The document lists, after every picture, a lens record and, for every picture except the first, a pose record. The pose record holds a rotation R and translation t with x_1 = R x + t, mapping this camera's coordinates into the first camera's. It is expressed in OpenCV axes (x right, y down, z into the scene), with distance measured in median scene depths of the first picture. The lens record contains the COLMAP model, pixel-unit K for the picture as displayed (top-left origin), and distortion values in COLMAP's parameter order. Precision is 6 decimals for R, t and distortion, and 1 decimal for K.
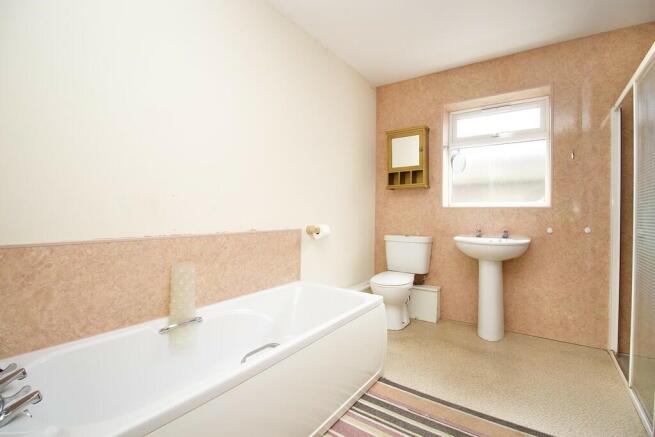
lens RADIAL K [[302.1, 0, 328.8], [0, 302.1, 217.1], [0, 0, 1]] dist [-0.001585, -0.000013]
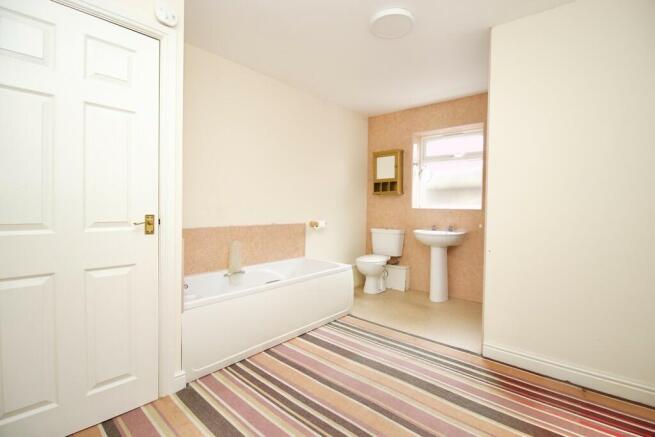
lens RADIAL K [[302.1, 0, 326.4], [0, 302.1, 216.8], [0, 0, 1]] dist [-0.001585, -0.000013]
pose [[0.993223, 0.008238, -0.115929, 0.156655], [-0.005984, 0.999786, 0.019778, -0.019842], [0.116067, -0.018951, 0.993061, -0.422404]]
